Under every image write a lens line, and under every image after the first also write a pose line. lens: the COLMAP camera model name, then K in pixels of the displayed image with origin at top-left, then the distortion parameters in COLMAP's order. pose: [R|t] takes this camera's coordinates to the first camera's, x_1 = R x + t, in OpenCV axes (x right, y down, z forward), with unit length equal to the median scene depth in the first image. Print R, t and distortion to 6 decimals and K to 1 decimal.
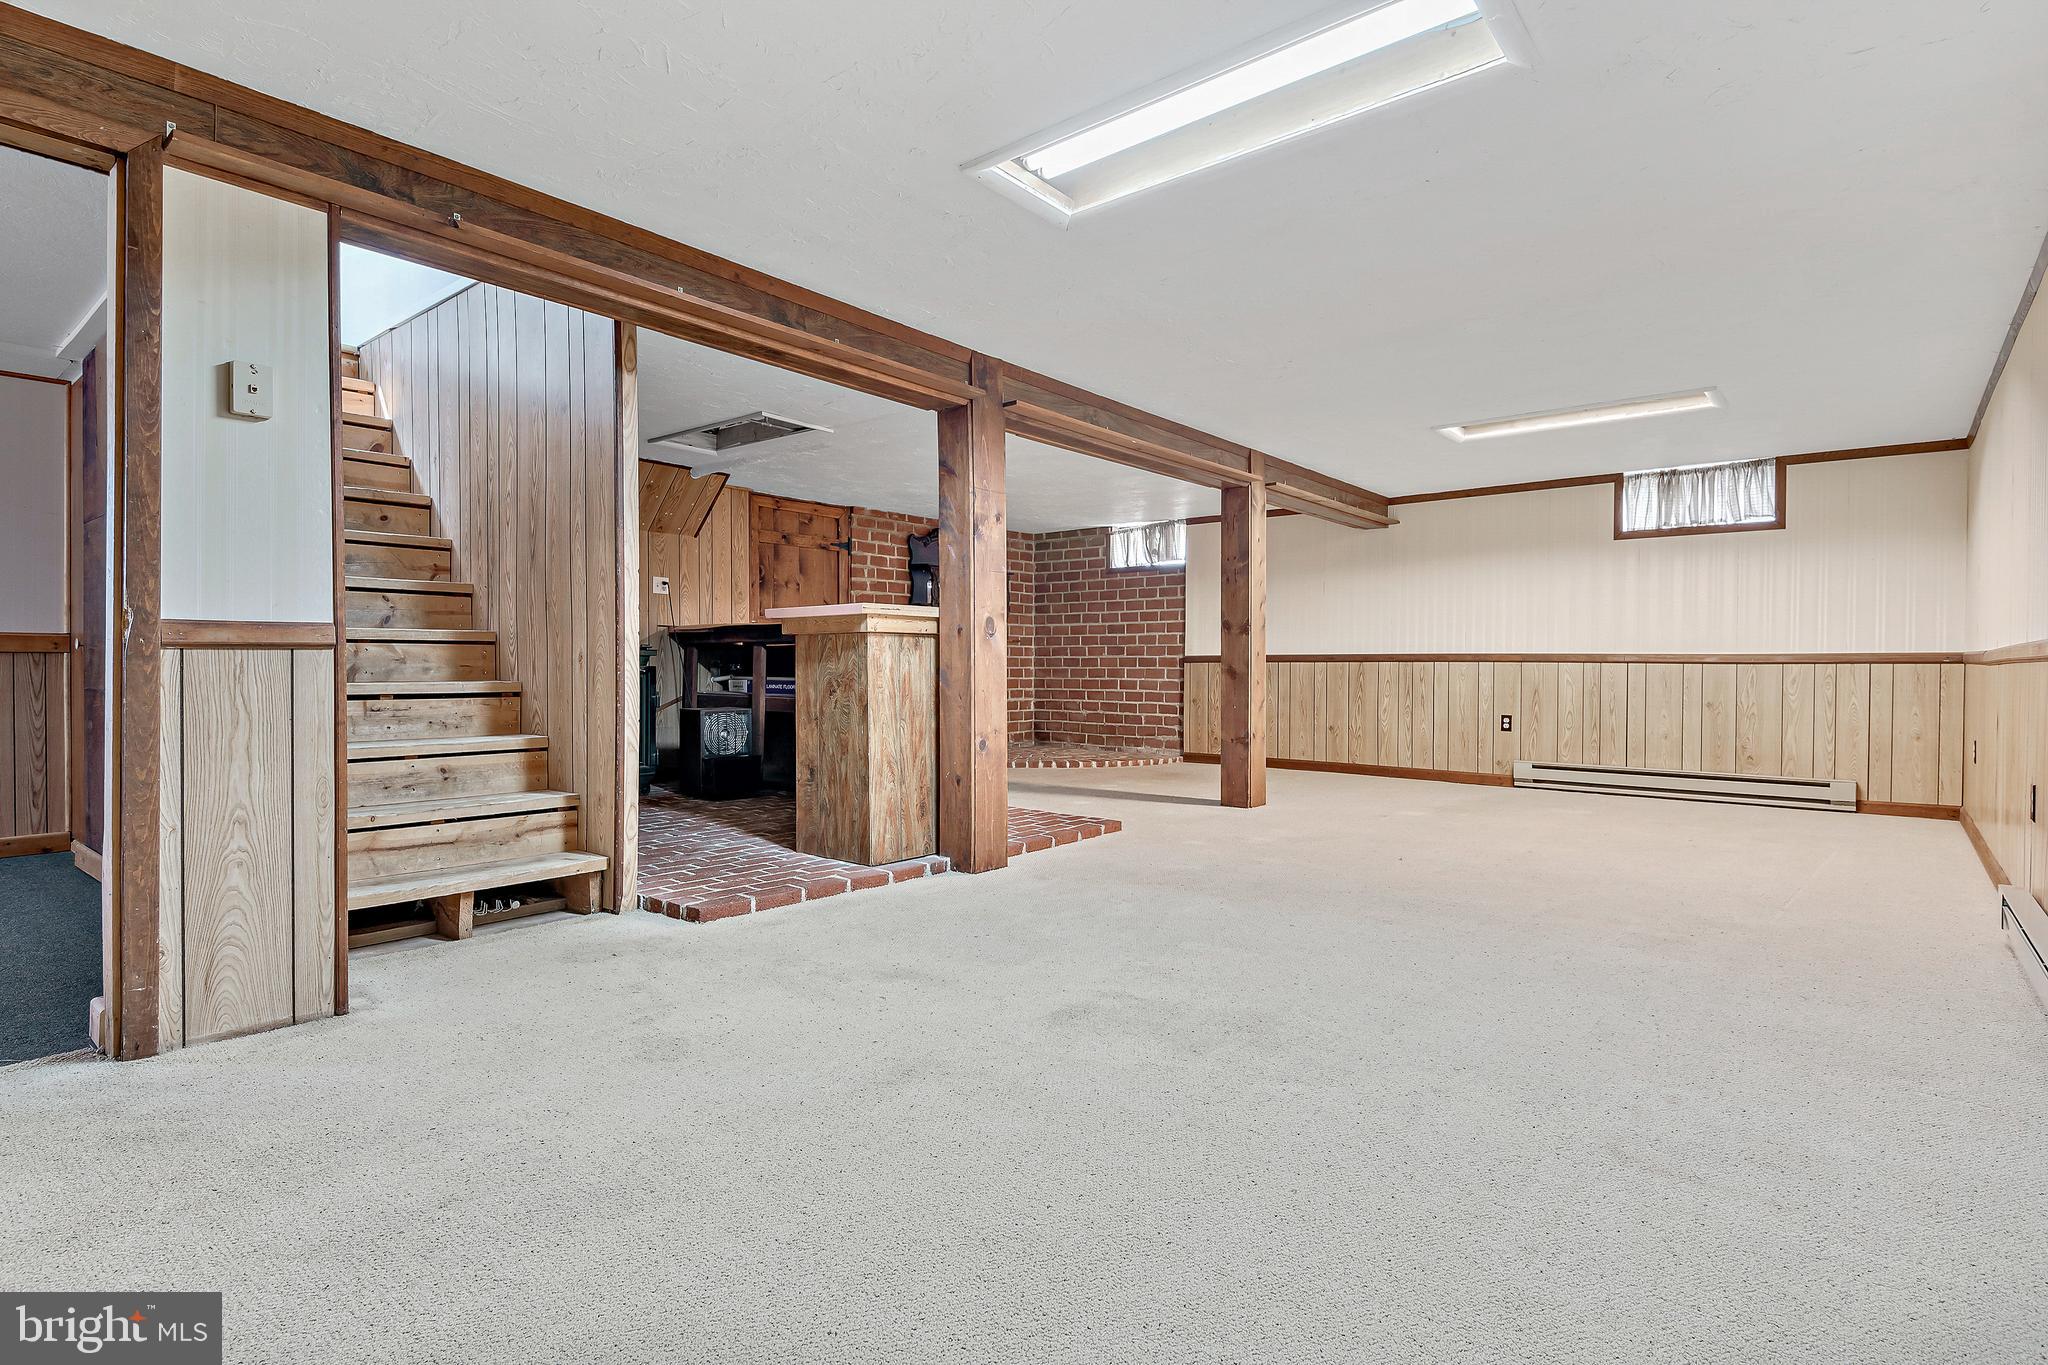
lens RADIAL K [[1001.9, 0, 1044.2], [0, 1001.9, 660.3], [0, 0, 1]] dist [0.000568, 0.000005]
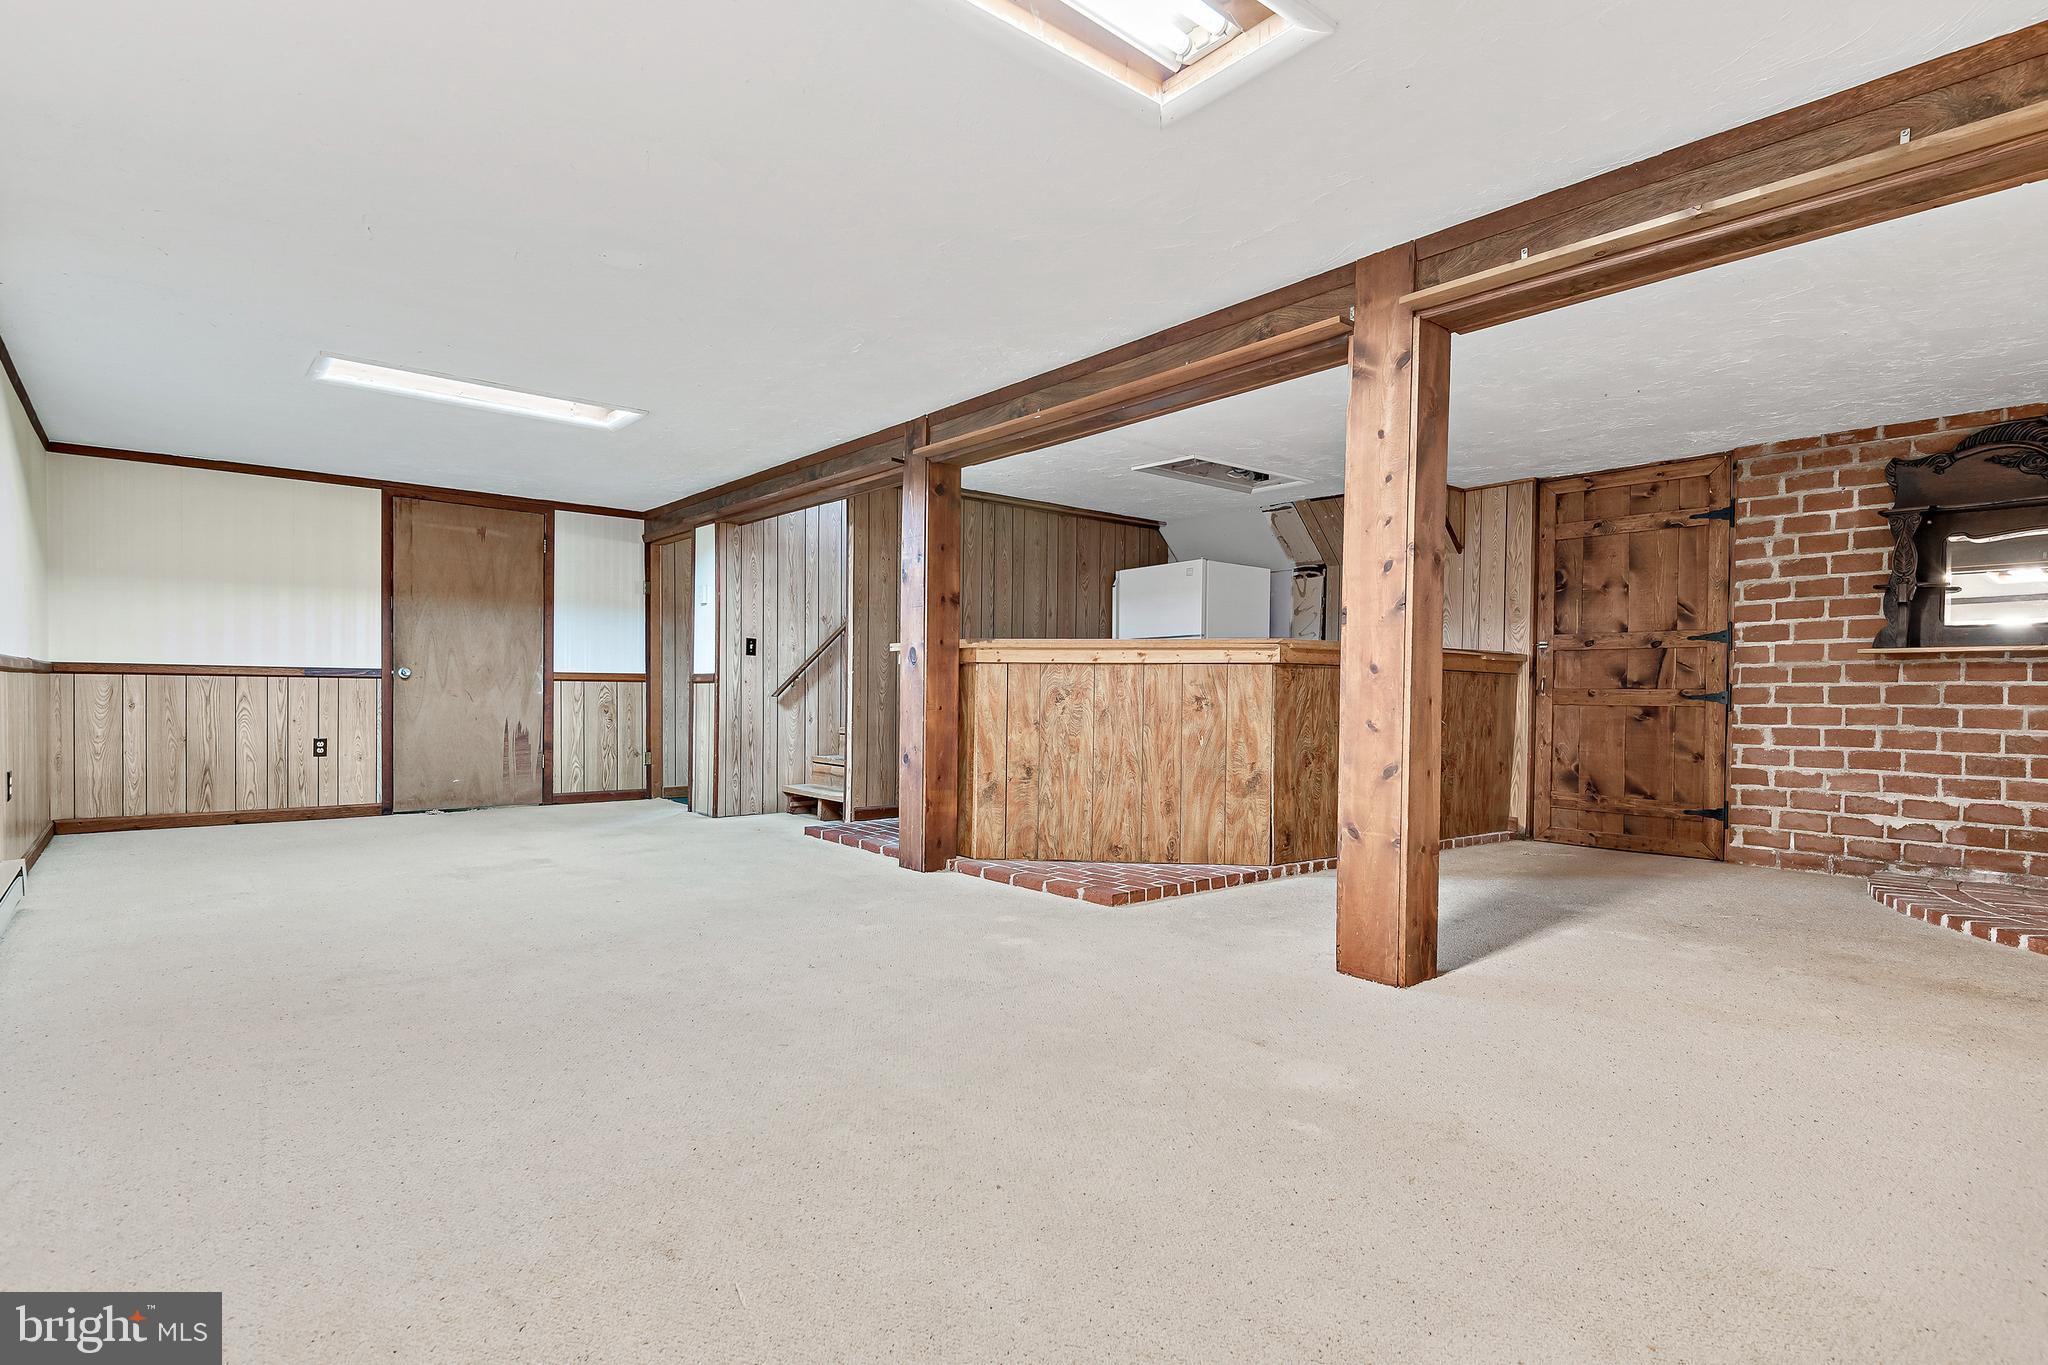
lens RADIAL K [[1054.9, 0, 1013.1], [0, 1054.9, 690.0], [0, 0, 1]] dist [0.038227, -0.034028]
pose [[-0.209218, -0.007988, -0.977836, 0.508098], [-0.007068, 0.999953, -0.006656, 0.005766], [0.977844, 0.005519, -0.209264, 0.631143]]
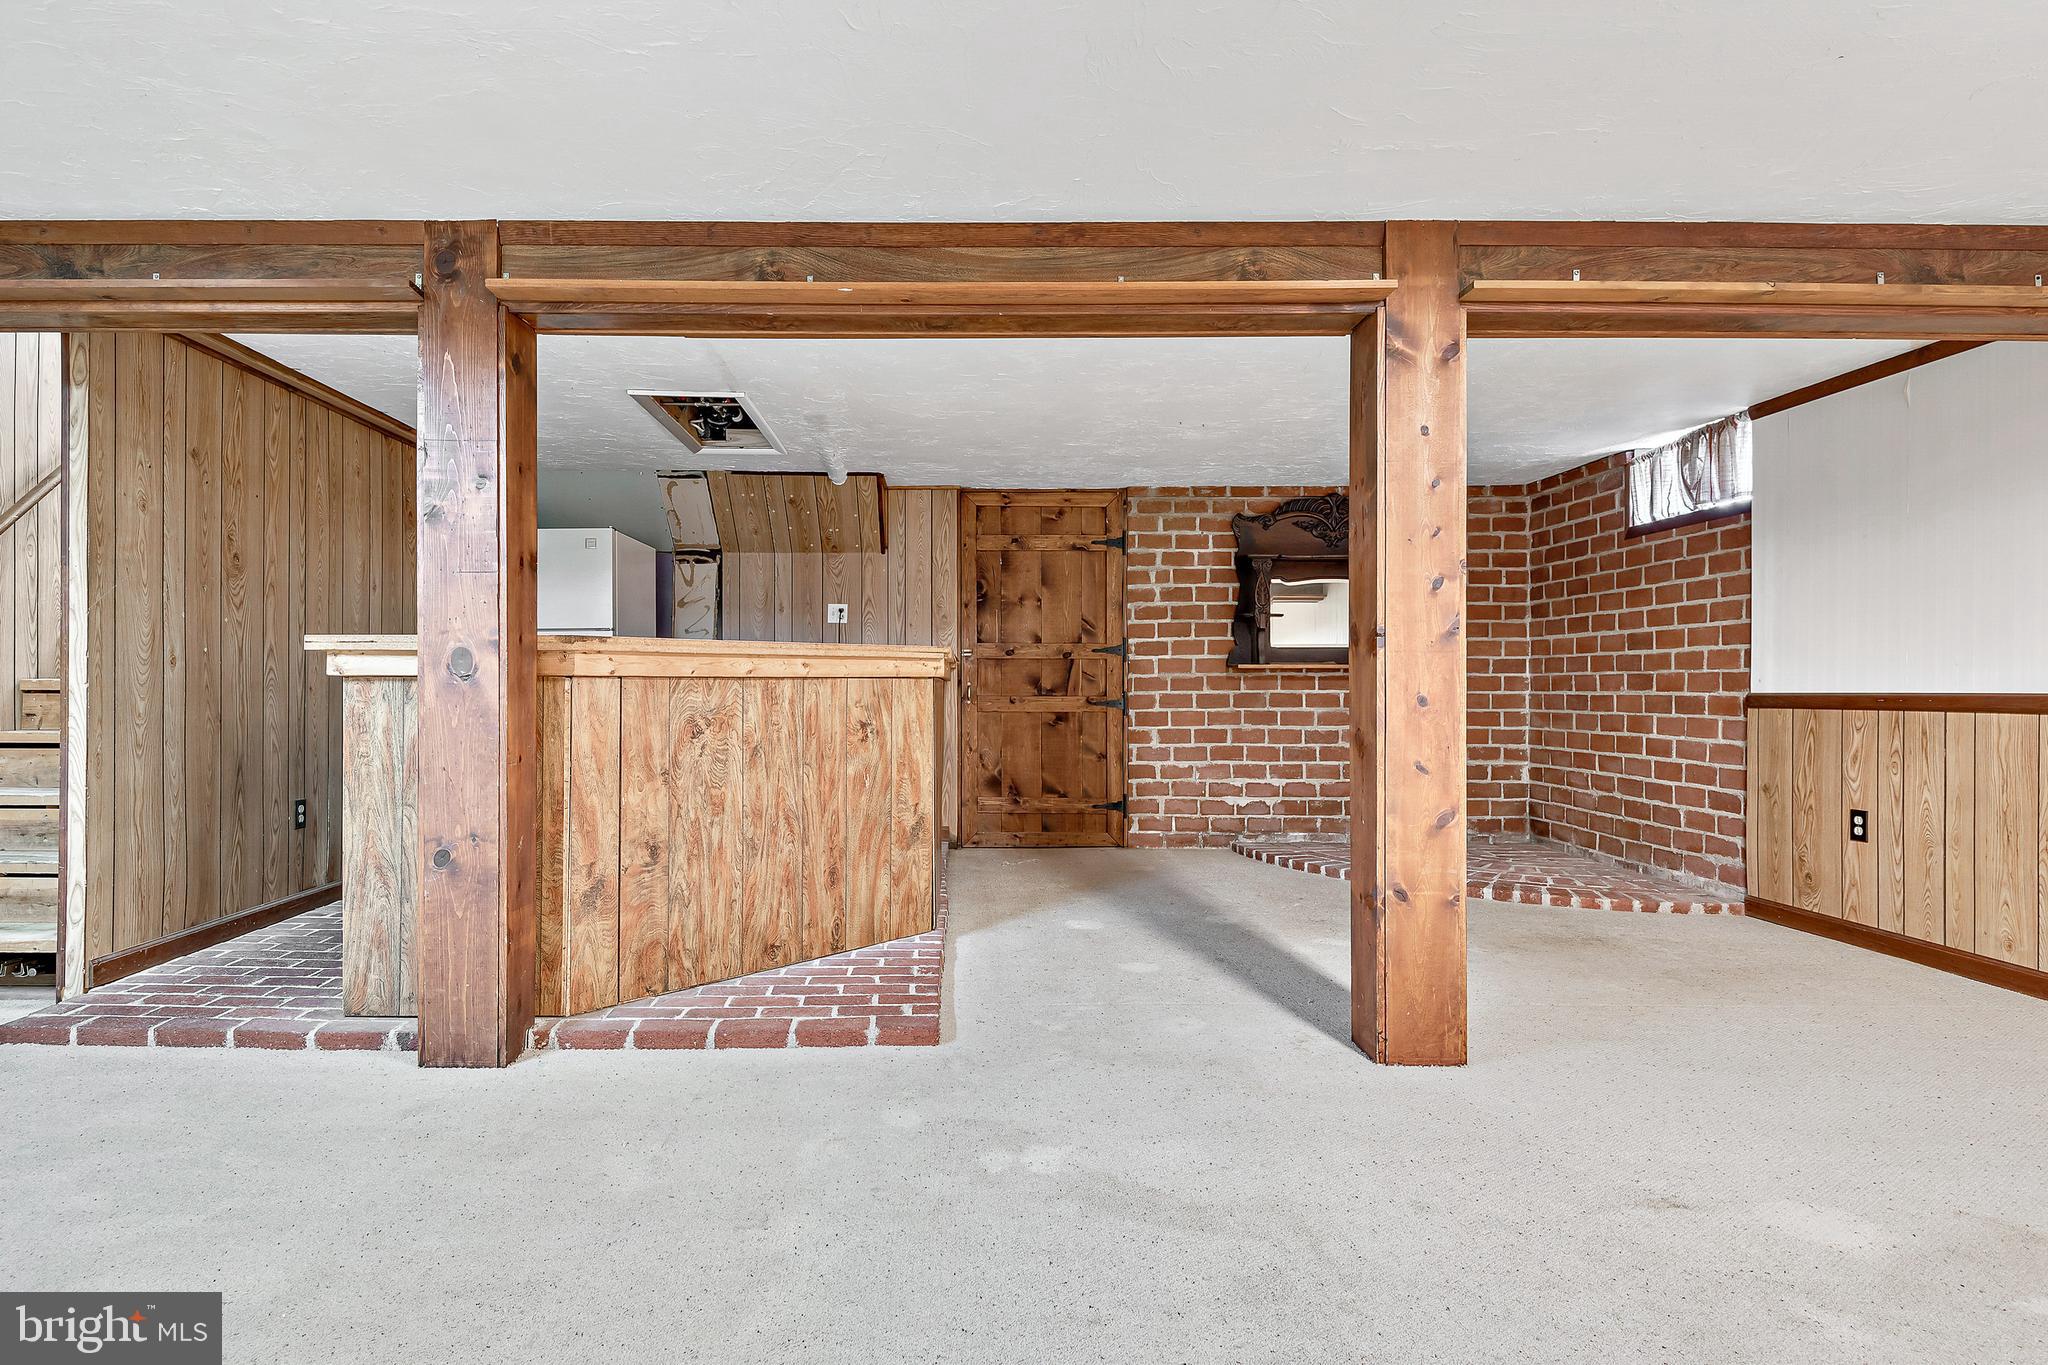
lens RADIAL K [[1050.9, 0, 957.2], [0, 1050.9, 670.9], [0, 0, 1]] dist [0.034729, -0.034459]
pose [[0.628545, -0.012600, -0.777671, 0.293705], [0.002944, 0.999900, -0.013821, -0.009078], [0.777767, 0.006397, 0.628520, 0.384516]]
